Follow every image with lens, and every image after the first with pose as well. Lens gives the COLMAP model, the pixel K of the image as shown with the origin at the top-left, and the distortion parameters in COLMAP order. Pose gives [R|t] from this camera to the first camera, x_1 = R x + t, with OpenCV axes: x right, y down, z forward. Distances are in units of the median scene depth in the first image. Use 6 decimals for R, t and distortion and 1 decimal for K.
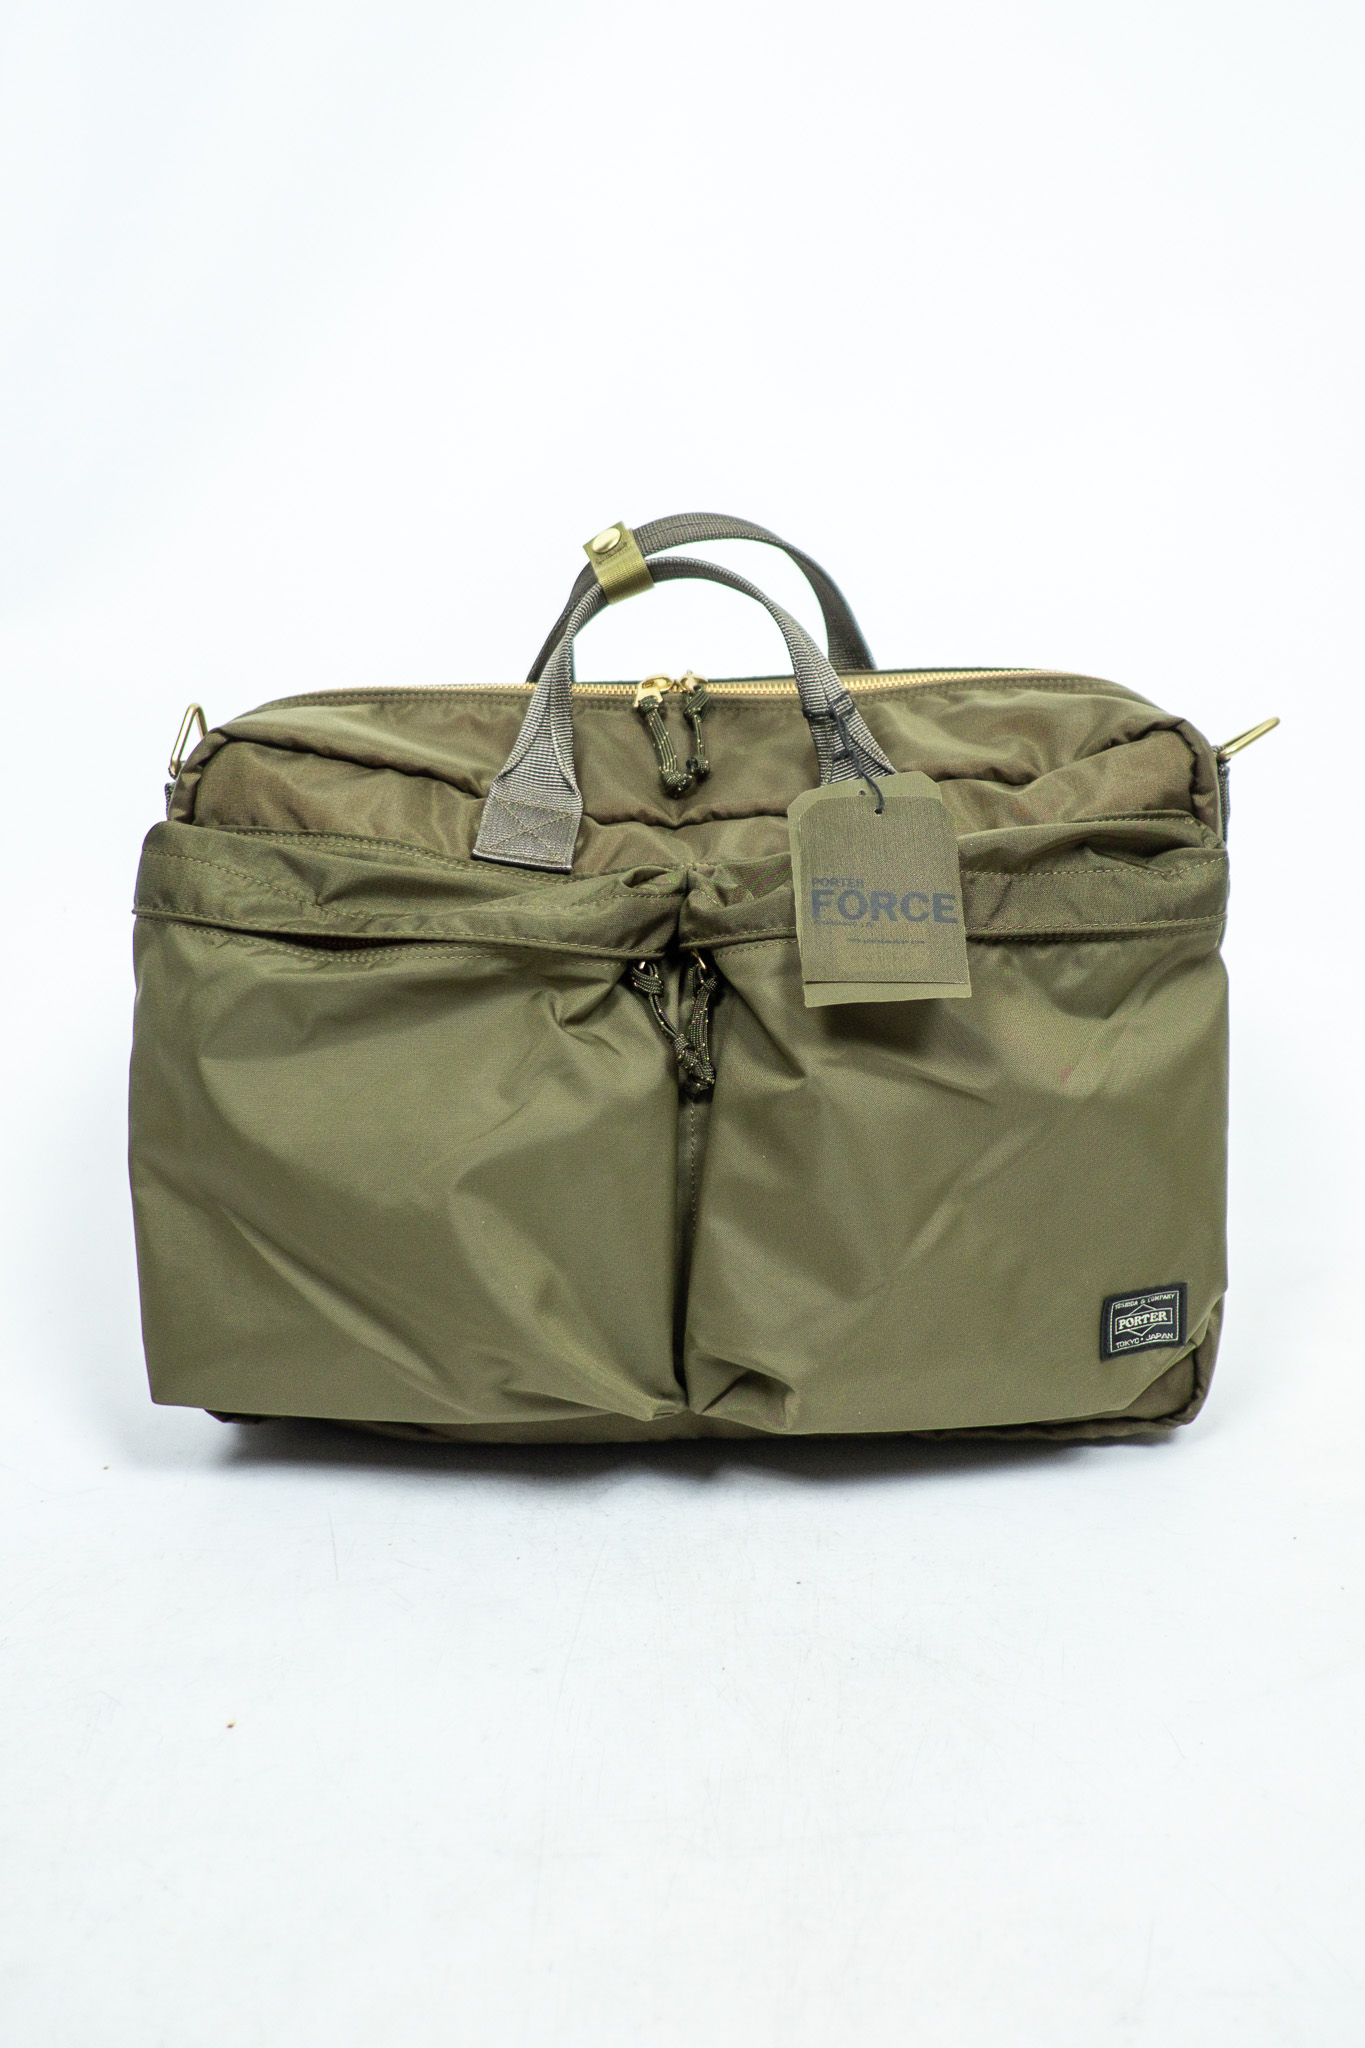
lens RADIAL K [[1639.8, 0, 678.5], [0, 1639.8, 1017.6], [0, 0, 1]] dist [0.012351, -0.001521]
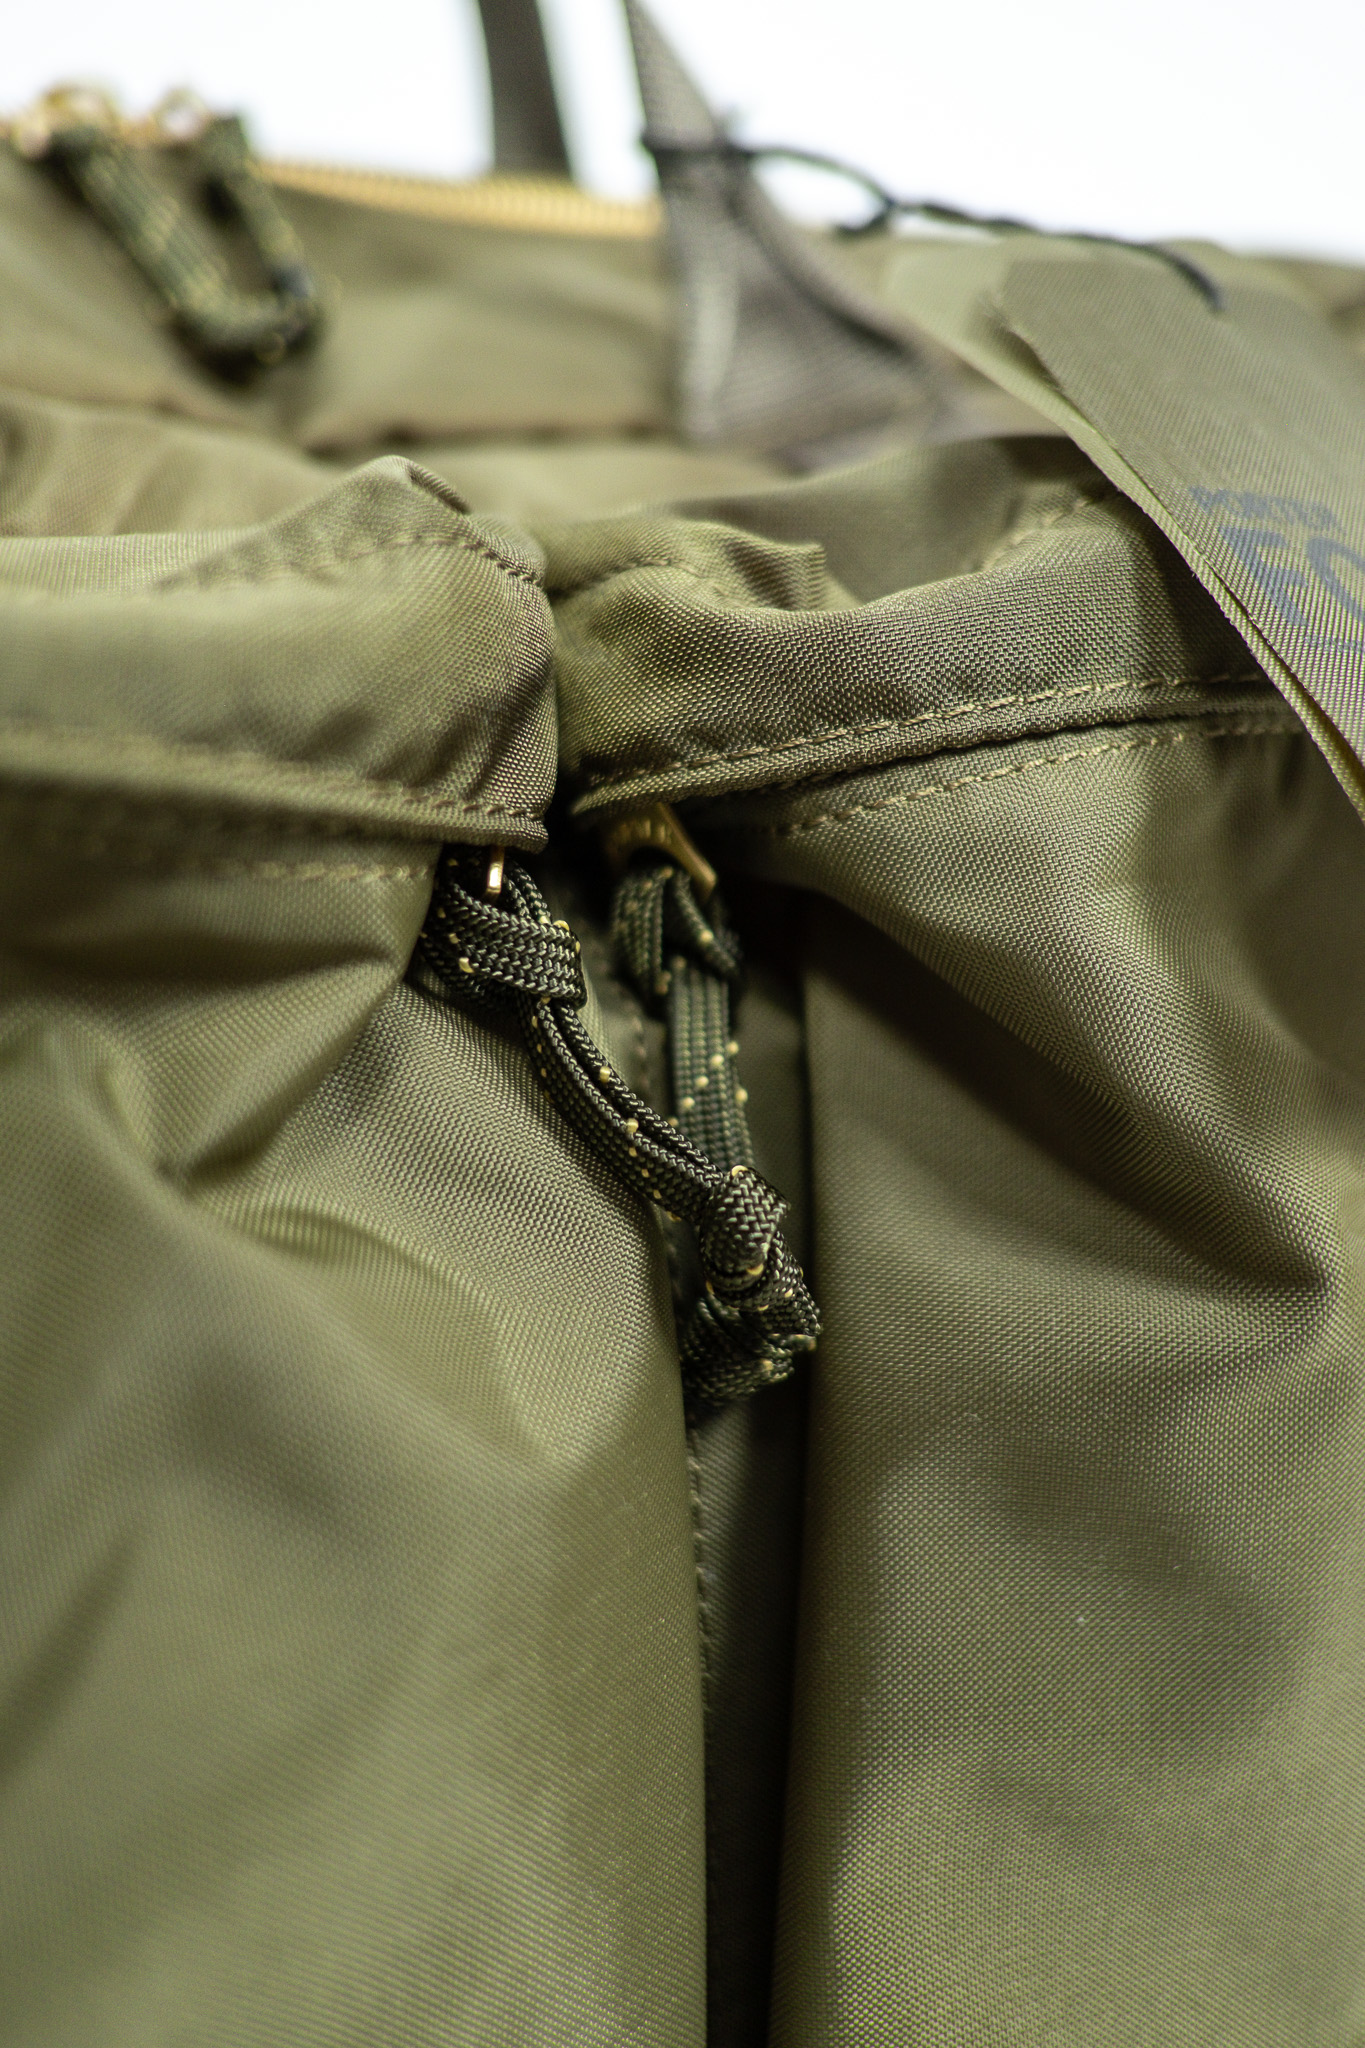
lens RADIAL K [[1639.8, 0, 685.5], [0, 1639.8, 1020.9], [0, 0, 1]] dist [0.012351, -0.001521]
pose [[0.870833, -0.082463, 0.484613, -0.107366], [0.080476, 0.996444, 0.024945, -0.015035], [-0.484947, 0.017277, 0.874373, 0.769222]]
